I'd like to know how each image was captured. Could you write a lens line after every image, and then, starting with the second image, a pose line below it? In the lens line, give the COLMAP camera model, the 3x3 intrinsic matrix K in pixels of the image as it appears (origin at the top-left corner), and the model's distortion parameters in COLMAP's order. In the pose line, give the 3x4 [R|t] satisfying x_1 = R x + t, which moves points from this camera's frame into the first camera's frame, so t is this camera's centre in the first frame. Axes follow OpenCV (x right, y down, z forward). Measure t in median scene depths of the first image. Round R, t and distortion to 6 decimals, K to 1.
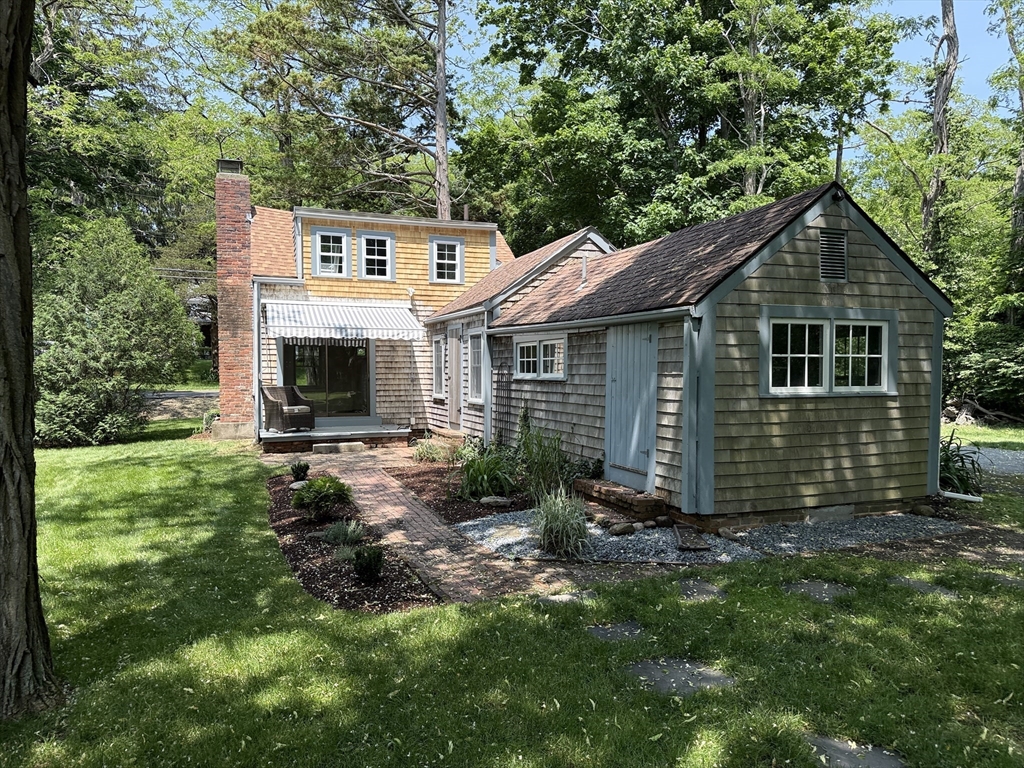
lens RADIAL K [[707.7, 0, 526.1], [0, 707.7, 388.7], [0, 0, 1]] dist [0.151183, -0.251095]
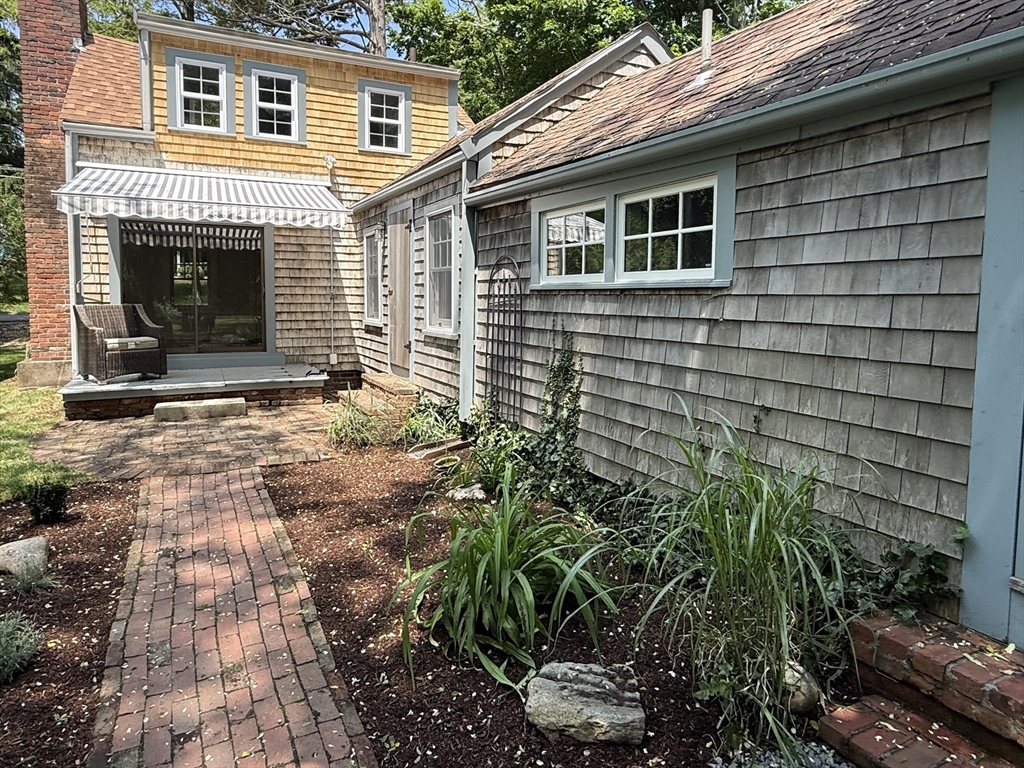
lens RADIAL K [[631.0, 0, 510.8], [0, 631.0, 335.9], [0, 0, 1]] dist [-0.000578, 0.002254]
pose [[0.995638, 0.002357, 0.093273, -0.050433], [-0.005776, 0.999320, 0.036408, 0.001741], [-0.093123, -0.036788, 0.994975, 0.405852]]
